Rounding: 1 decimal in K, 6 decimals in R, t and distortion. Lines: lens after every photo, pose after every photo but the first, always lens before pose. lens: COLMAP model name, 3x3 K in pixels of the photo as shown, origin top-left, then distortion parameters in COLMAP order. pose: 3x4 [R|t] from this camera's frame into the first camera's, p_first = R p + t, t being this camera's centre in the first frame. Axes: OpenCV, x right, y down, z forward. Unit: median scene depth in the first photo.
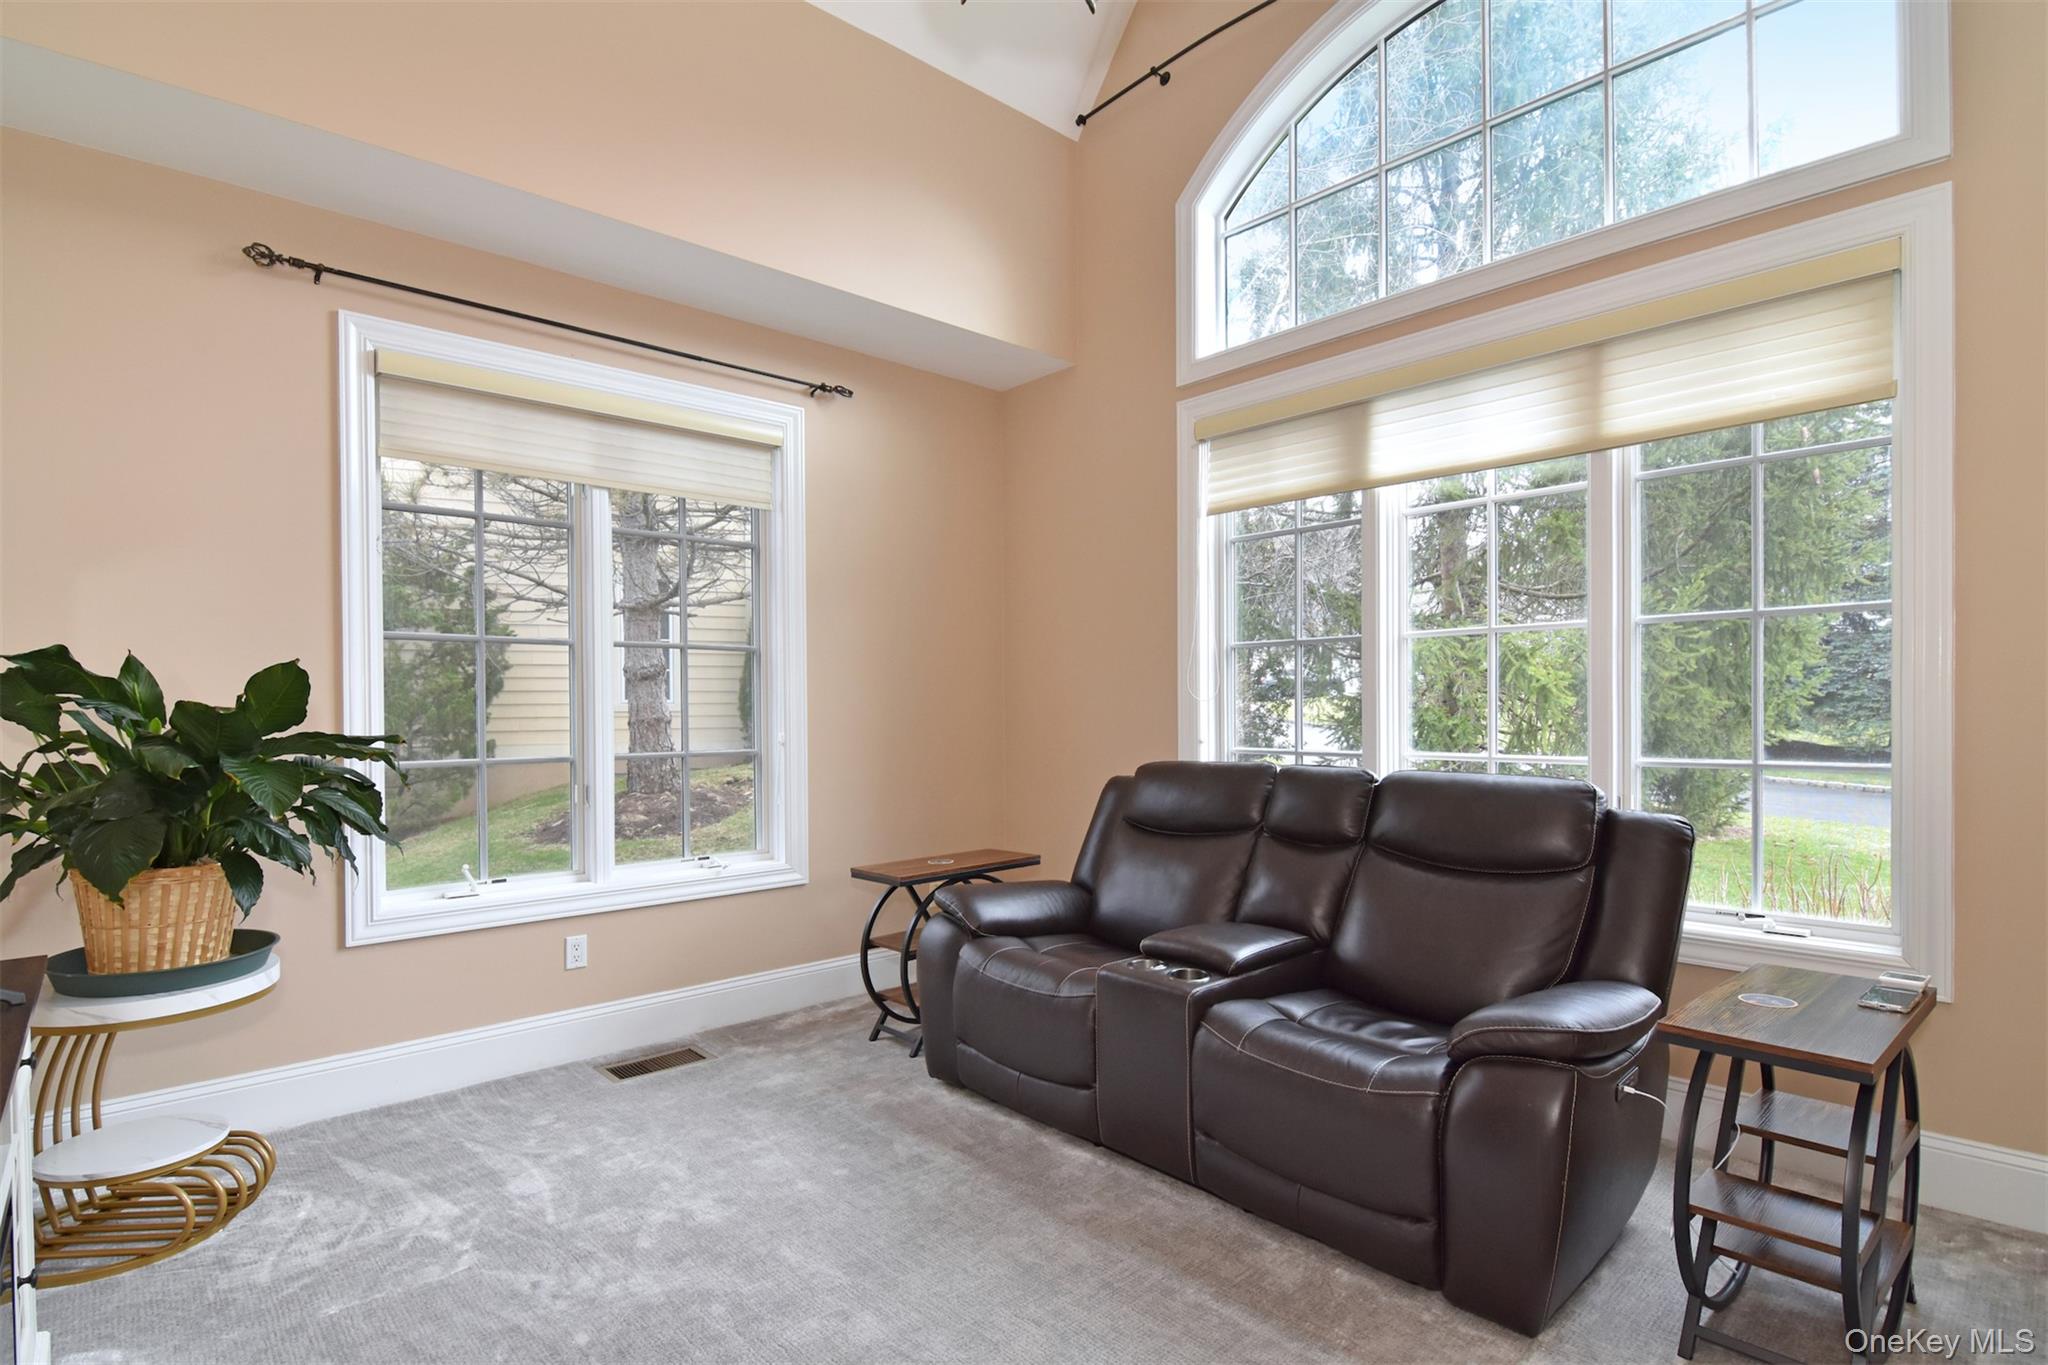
lens RADIAL K [[1019.5, 0, 1028.6], [0, 1019.5, 721.0], [0, 0, 1]] dist [-0.002002, -0.000739]
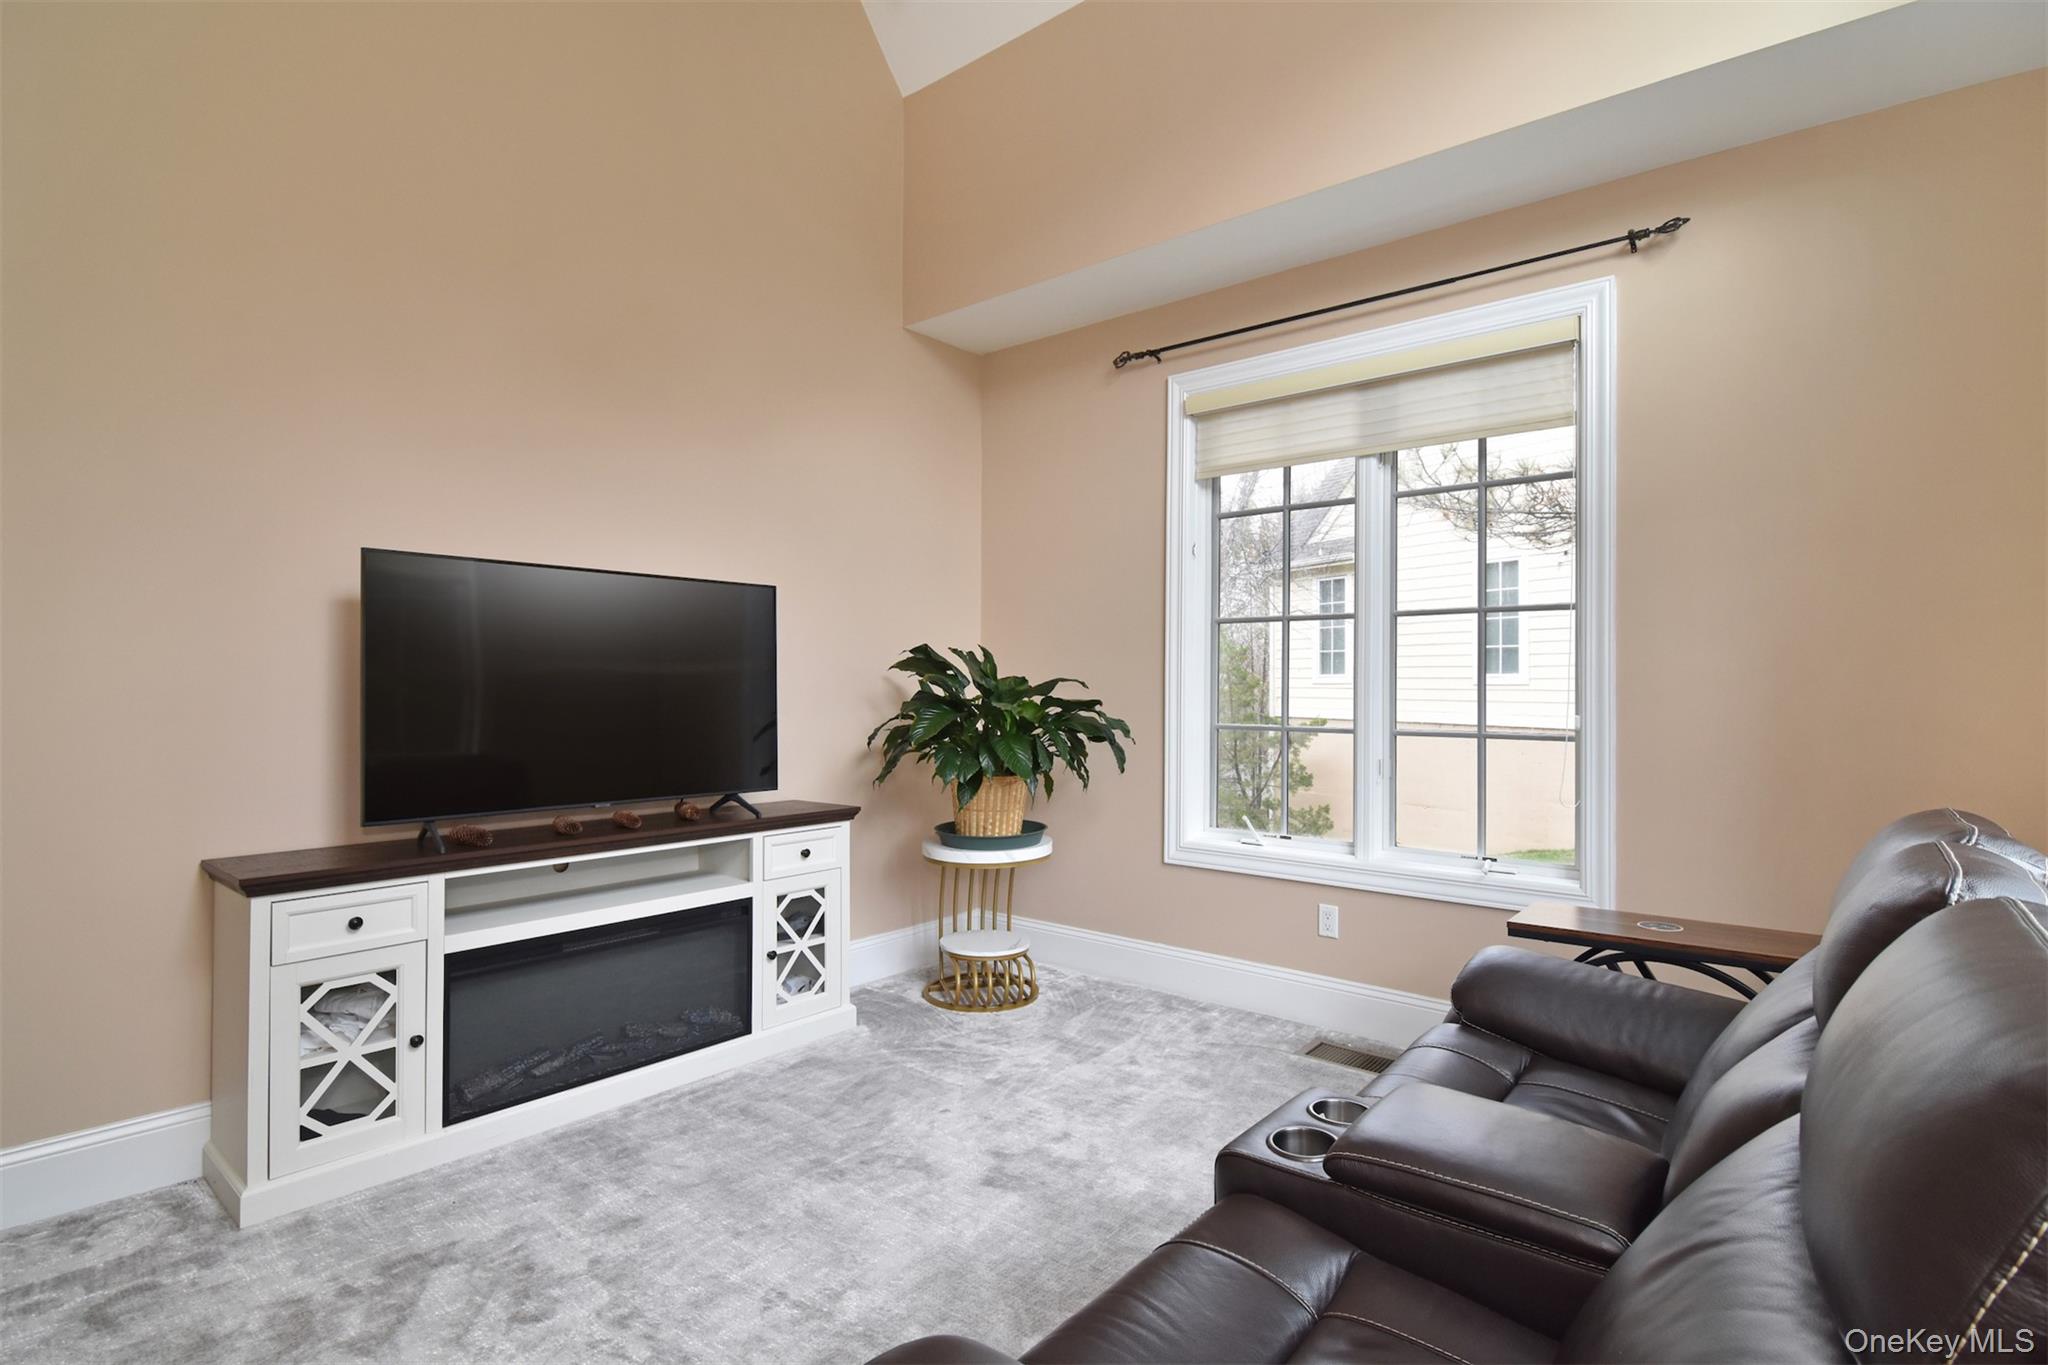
lens RADIAL K [[1019.5, 0, 1024.8], [0, 1019.5, 675.2], [0, 0, 1]] dist [-0.002002, -0.000739]
pose [[0.140911, -0.004677, -0.990011, 0.622721], [-0.019816, 0.999775, -0.007543, -0.004491], [0.989824, 0.020681, 0.140787, 0.664192]]
